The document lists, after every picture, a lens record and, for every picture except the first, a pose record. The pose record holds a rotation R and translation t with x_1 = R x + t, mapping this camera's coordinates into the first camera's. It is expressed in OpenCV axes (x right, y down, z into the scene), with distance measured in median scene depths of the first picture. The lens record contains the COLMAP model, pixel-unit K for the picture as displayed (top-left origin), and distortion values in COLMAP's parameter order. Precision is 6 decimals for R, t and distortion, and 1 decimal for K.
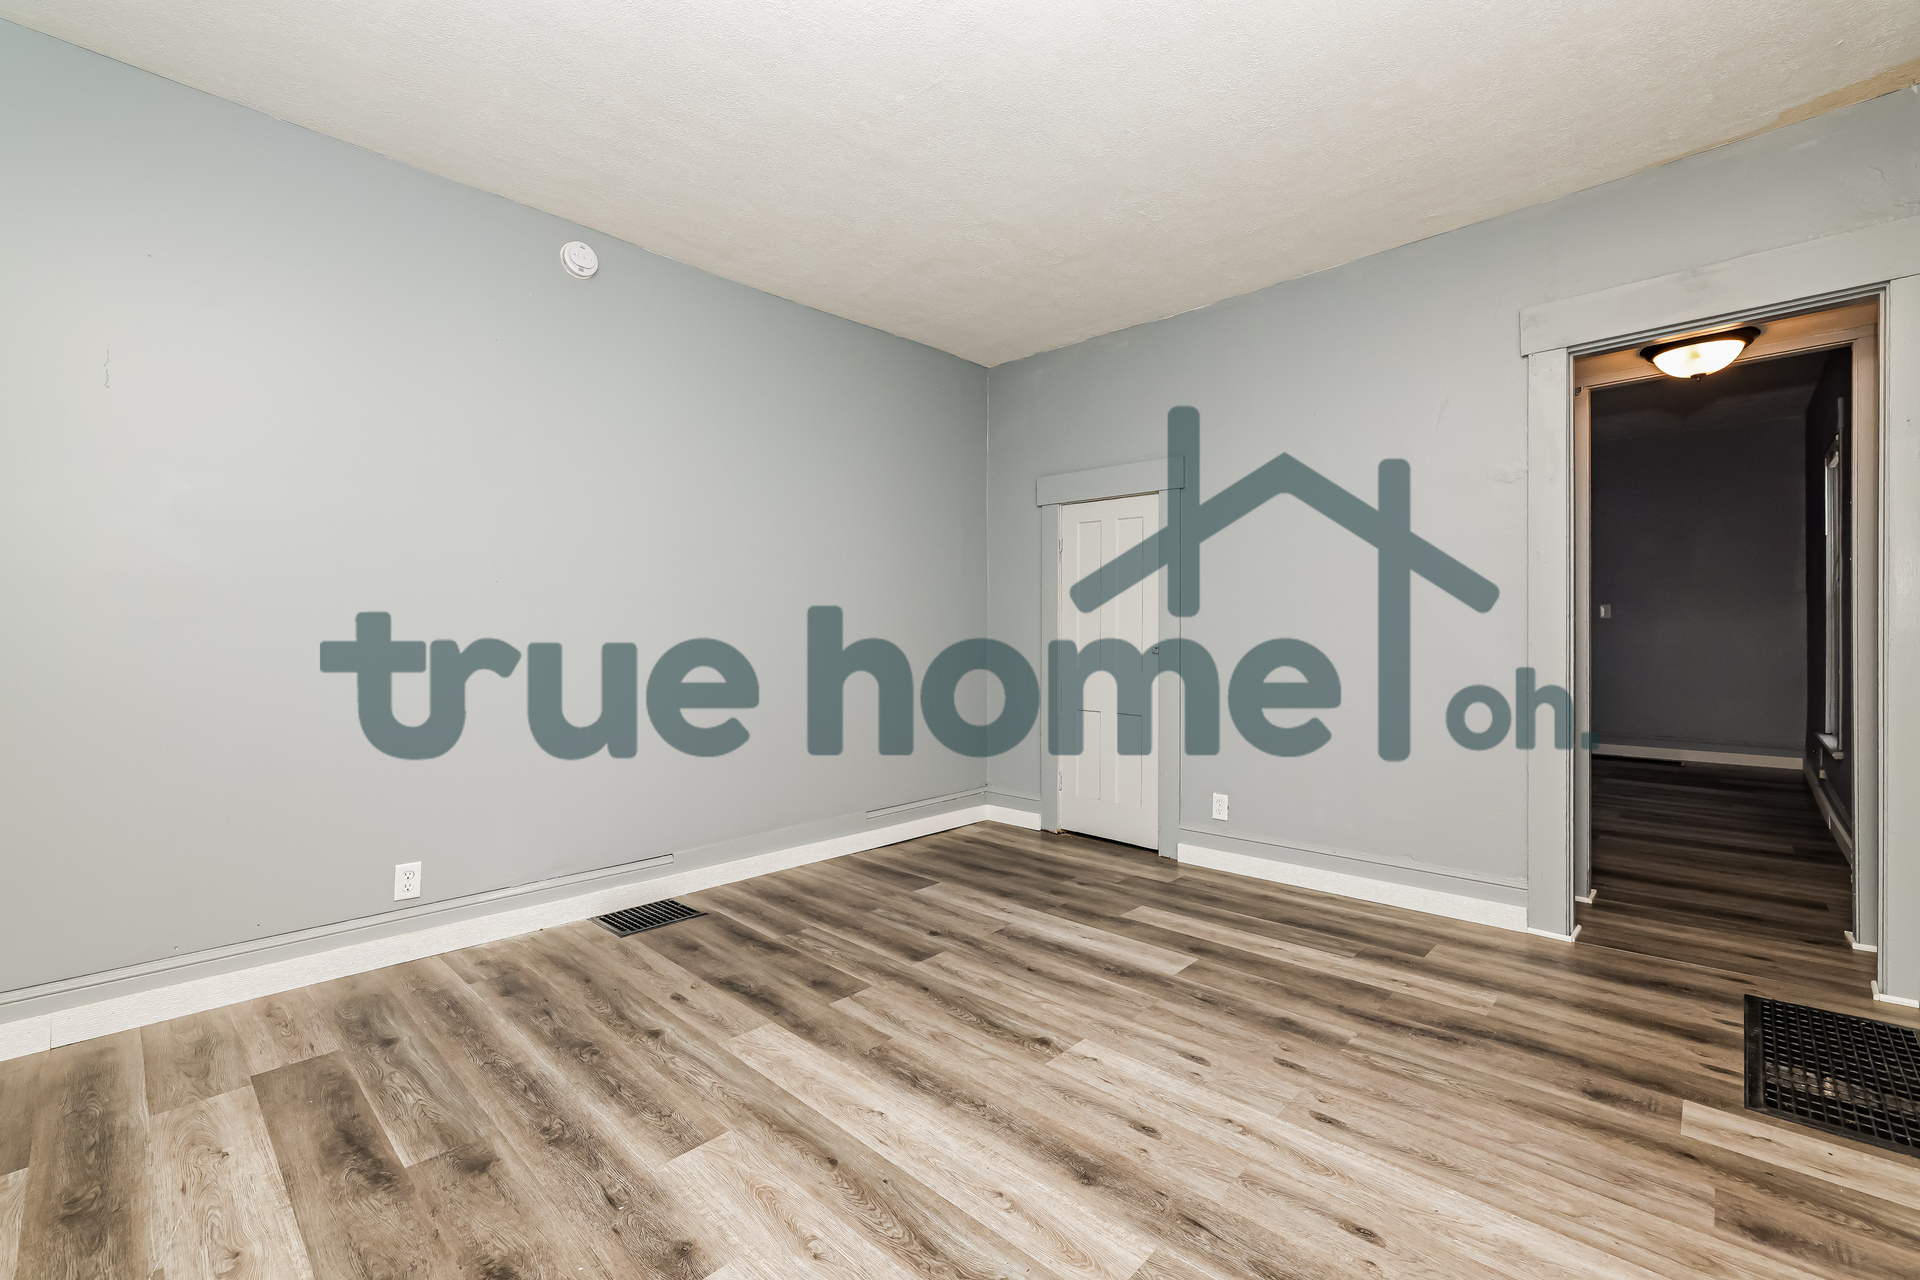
lens RADIAL K [[810.5, 0, 962.5], [0, 810.5, 630.2], [0, 0, 1]] dist [-0.000700, 0.000394]
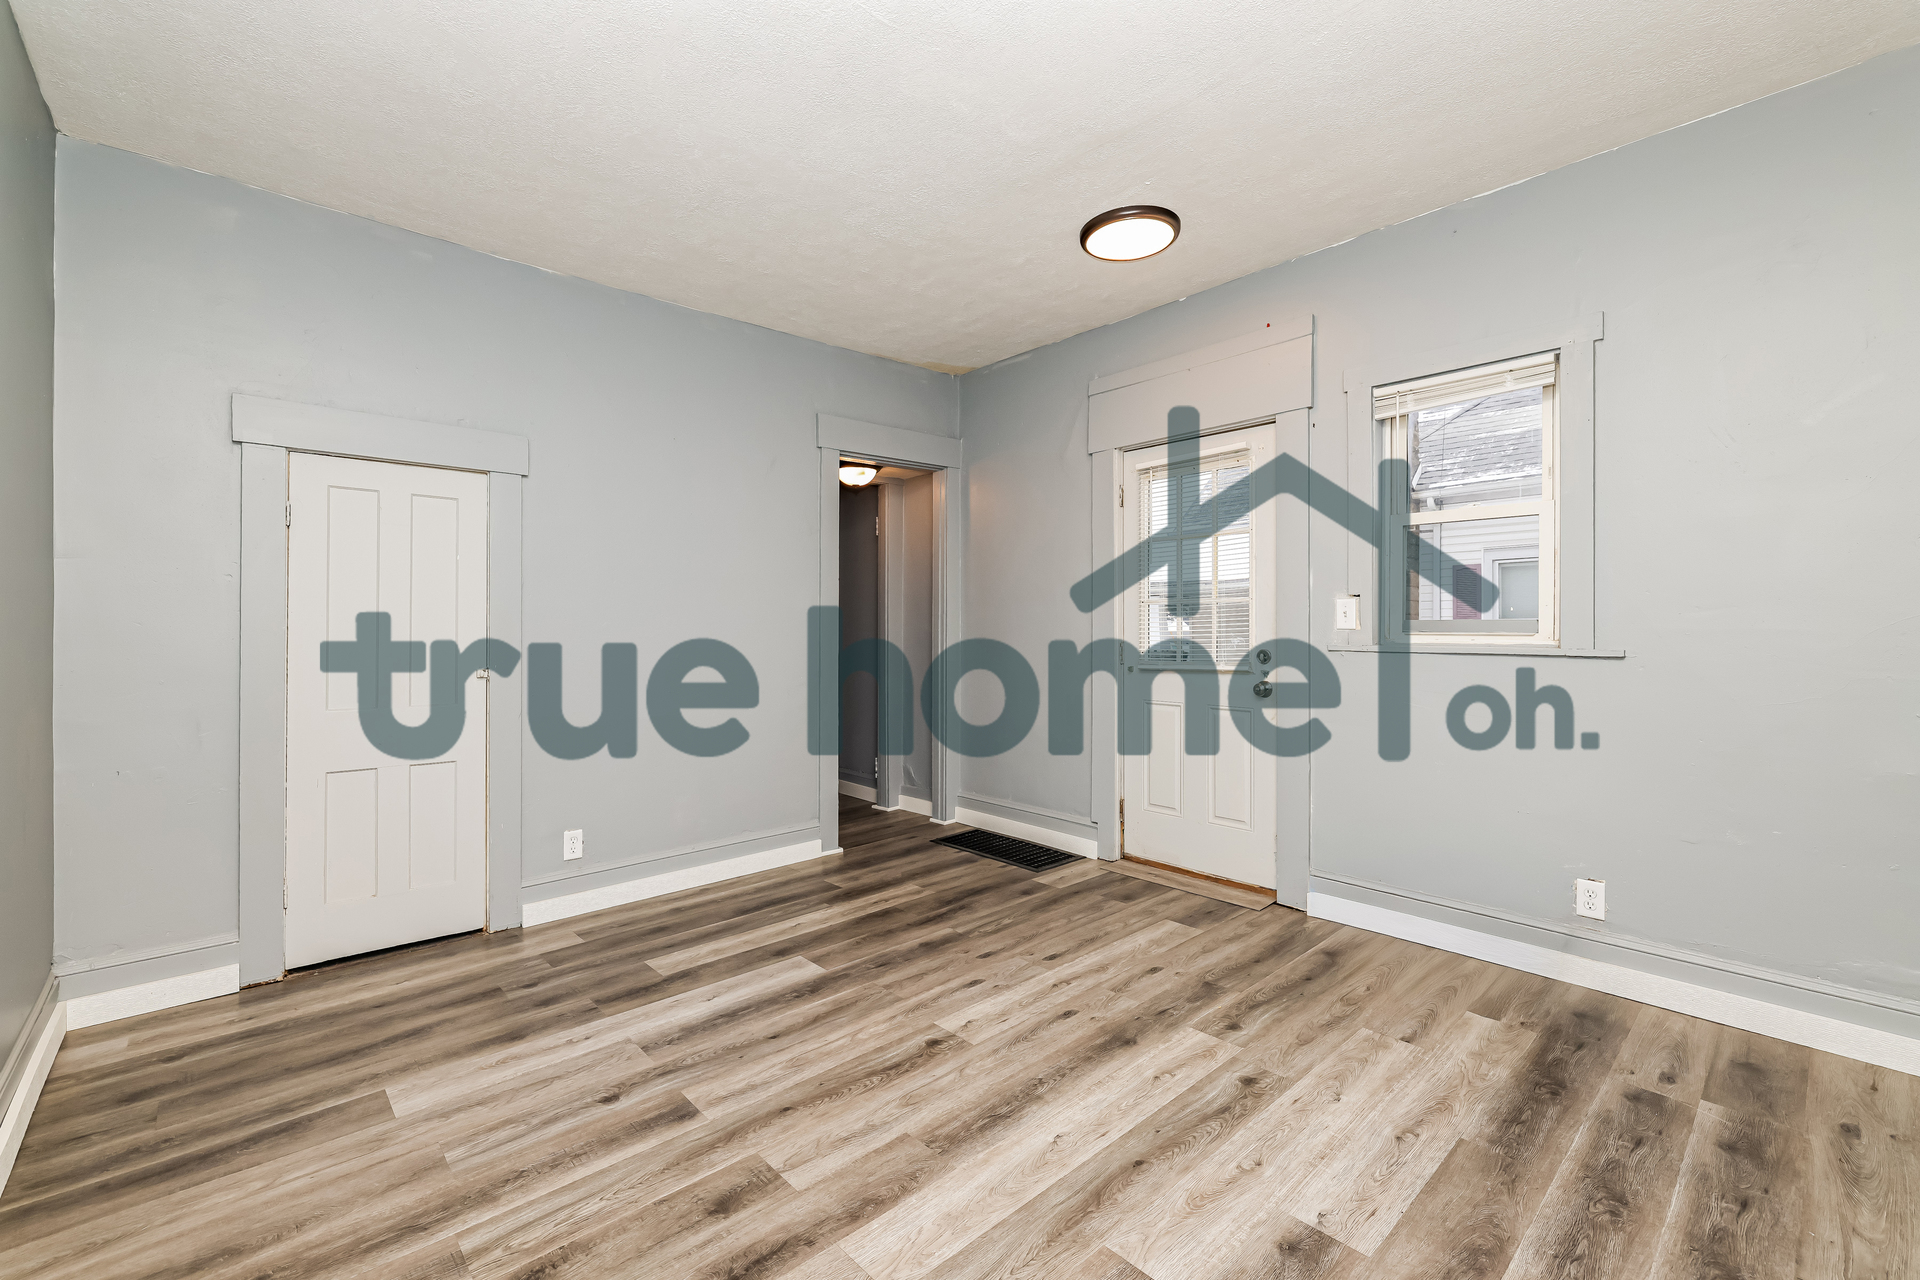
lens RADIAL K [[810.5, 0, 962.9], [0, 810.5, 633.7], [0, 0, 1]] dist [-0.000700, 0.000394]
pose [[0.064739, -0.000272, 0.997902, -0.797459], [0.007808, 0.999969, -0.000234, -0.012579], [-0.997872, 0.007807, 0.064740, 0.763190]]
